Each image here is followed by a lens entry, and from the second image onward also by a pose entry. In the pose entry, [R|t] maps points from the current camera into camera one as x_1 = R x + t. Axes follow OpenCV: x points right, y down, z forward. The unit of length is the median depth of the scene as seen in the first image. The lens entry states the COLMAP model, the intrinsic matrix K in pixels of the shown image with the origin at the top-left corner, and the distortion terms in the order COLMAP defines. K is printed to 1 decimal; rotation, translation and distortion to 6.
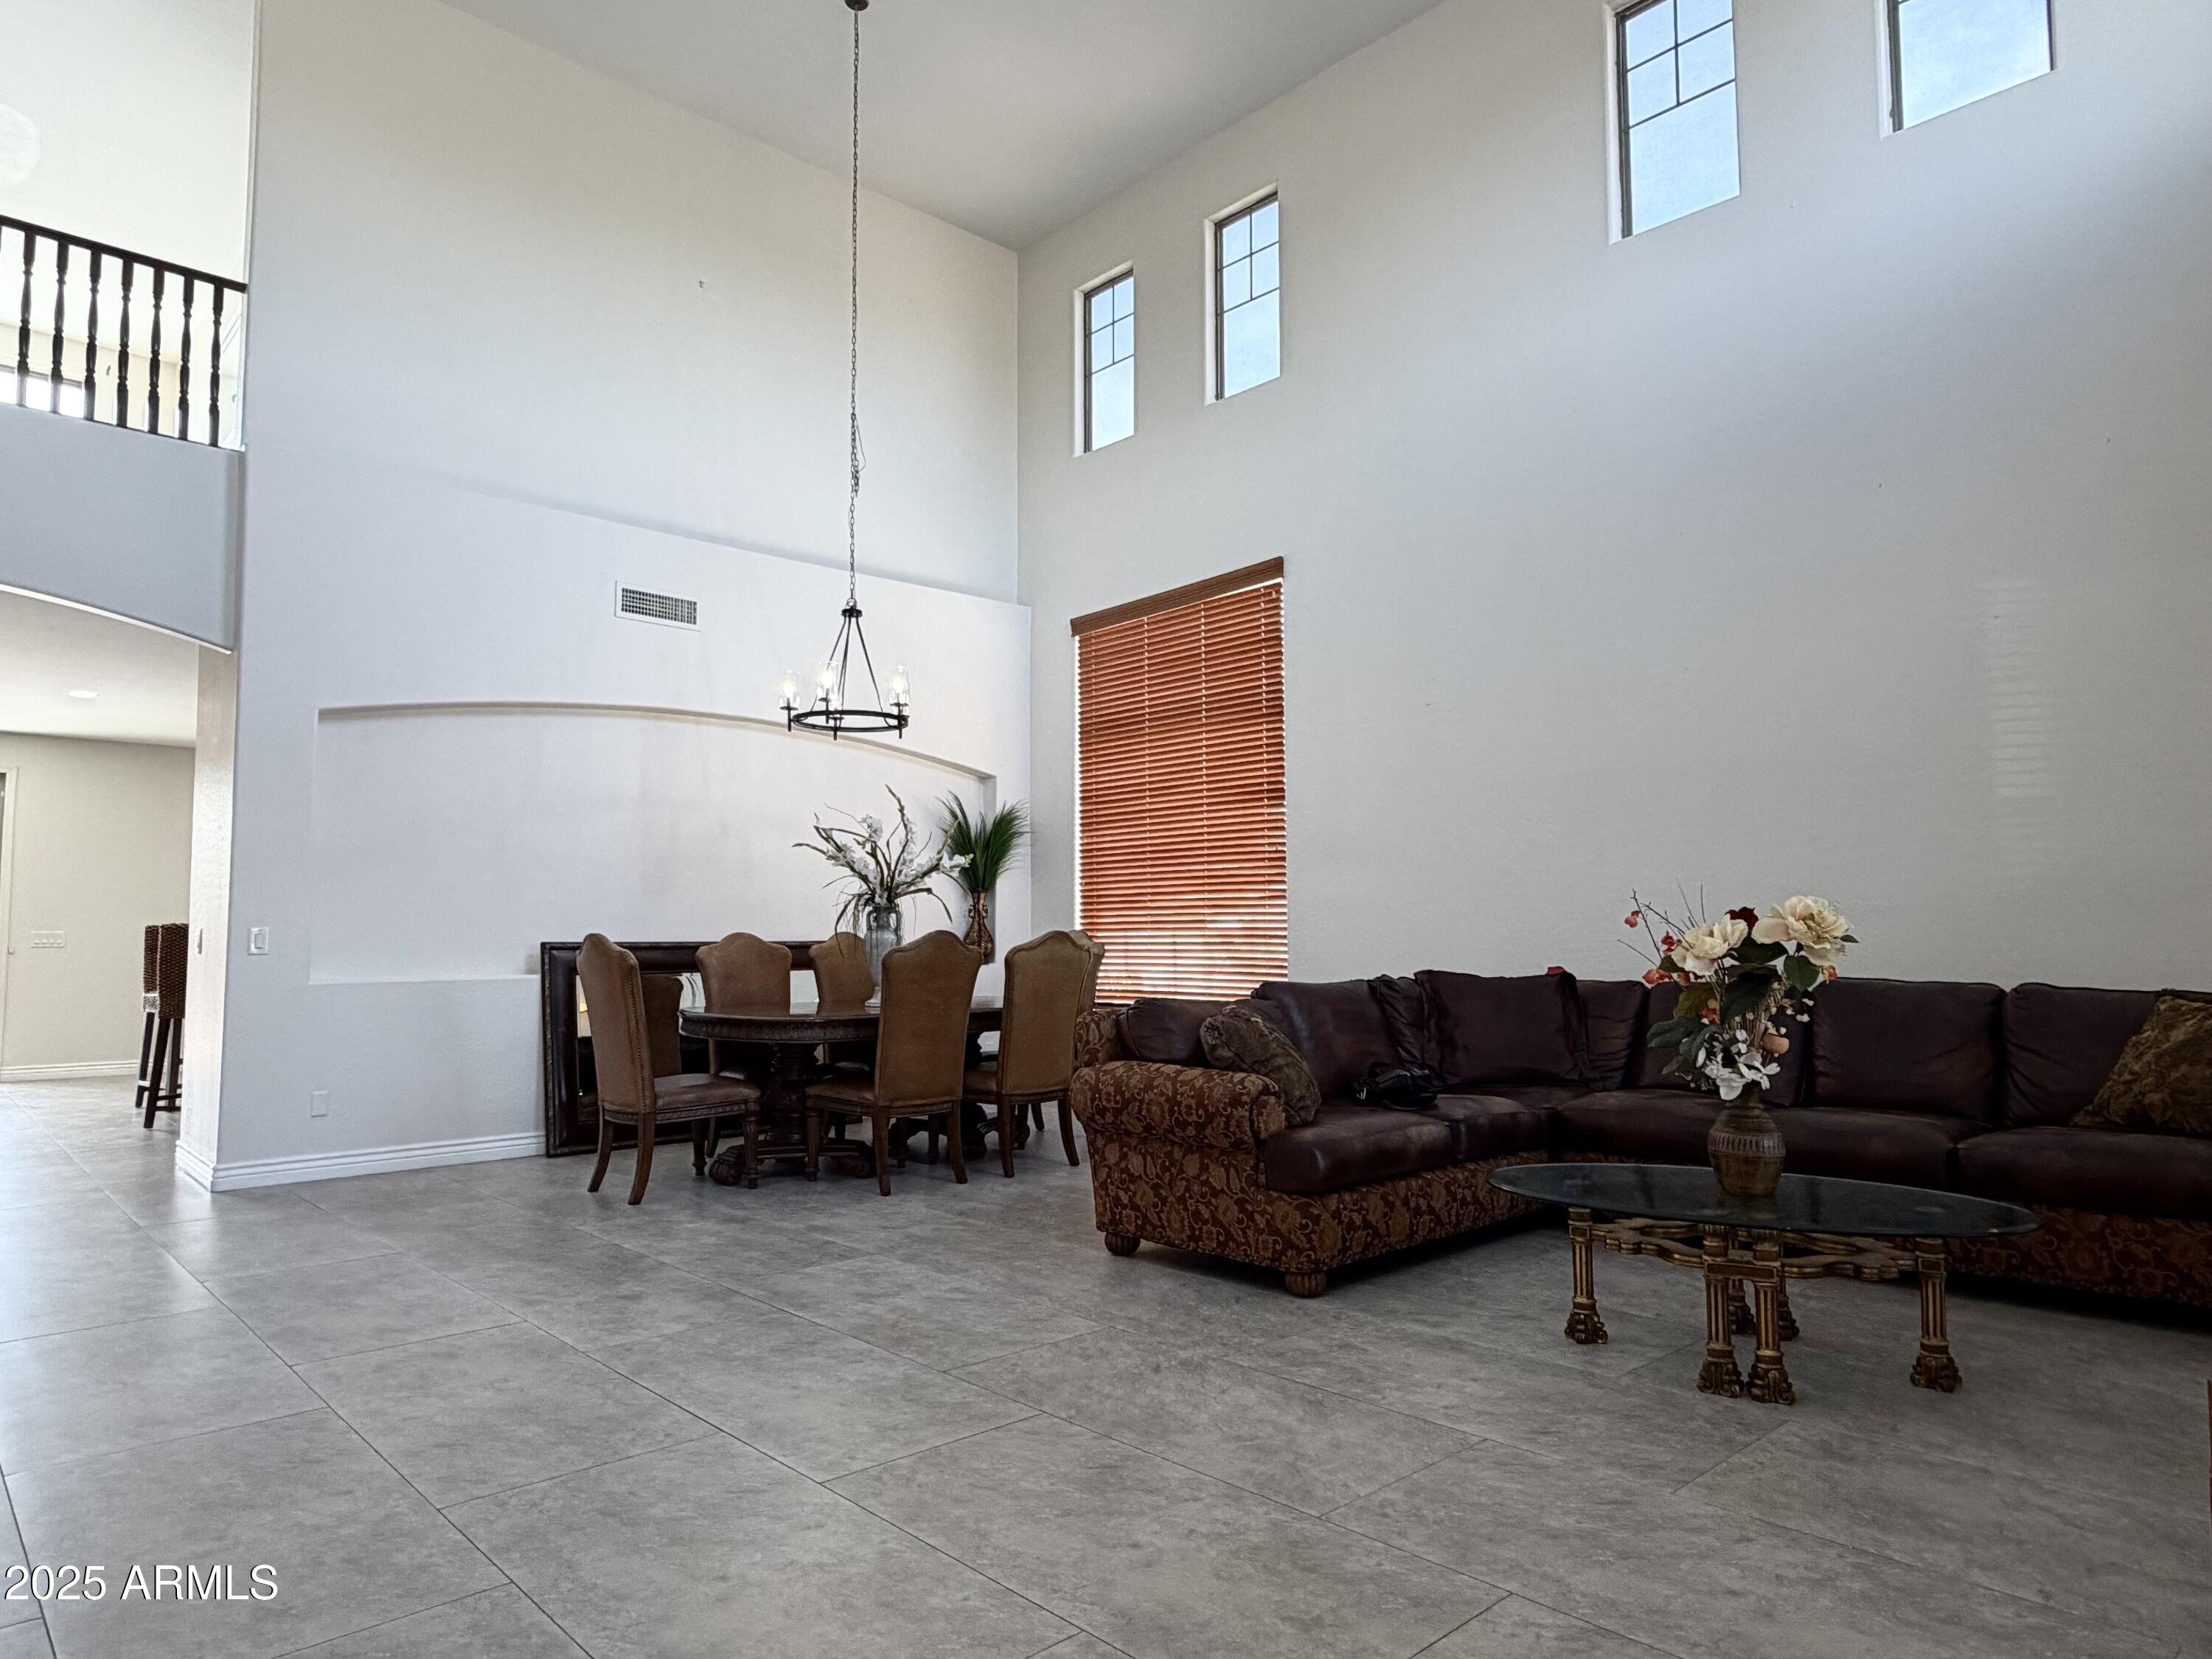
lens RADIAL K [[1348.7, 0, 1106.0], [0, 1348.7, 829.5], [0, 0, 1]] dist [-0.001059, -0.000876]
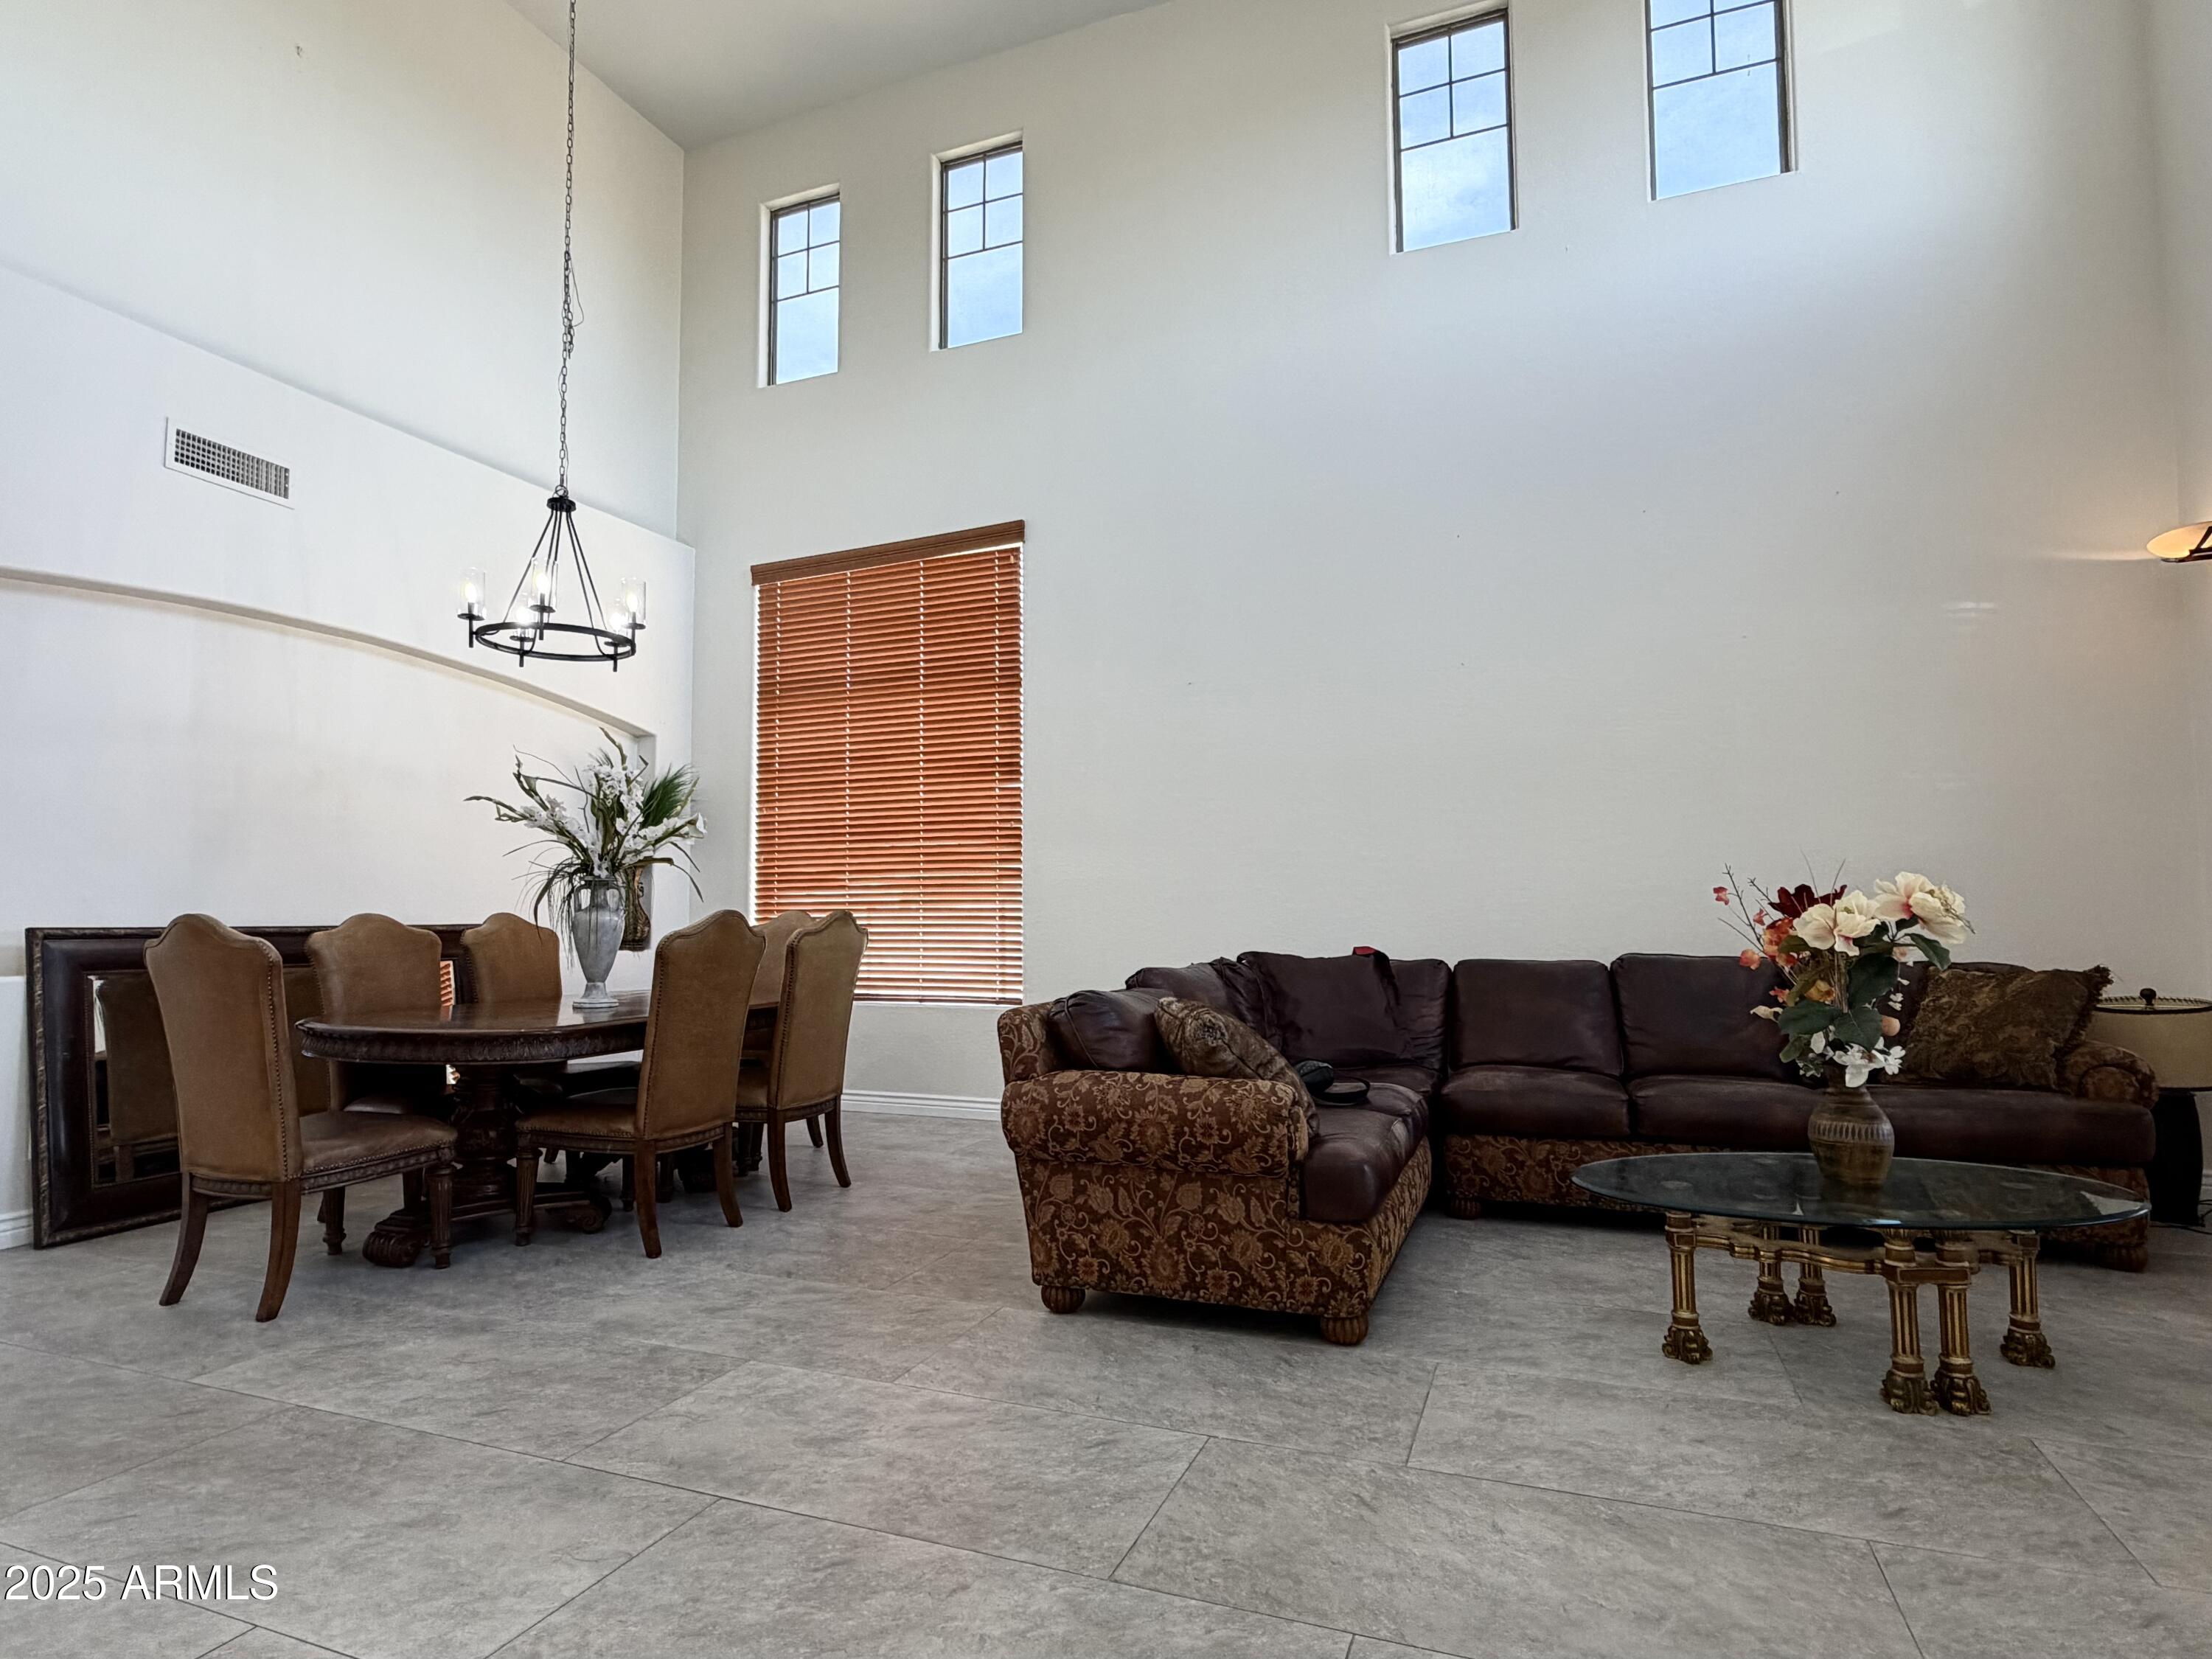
lens RADIAL K [[1162.8, 0, 1069.3], [0, 1162.8, 832.7], [0, 0, 1]] dist [-0.000676, -0.000155]
pose [[0.903928, 0.029394, 0.426672, -0.238303], [-0.031458, 0.999503, -0.002212, 0.025346], [-0.426525, -0.011423, 0.904404, 0.306712]]
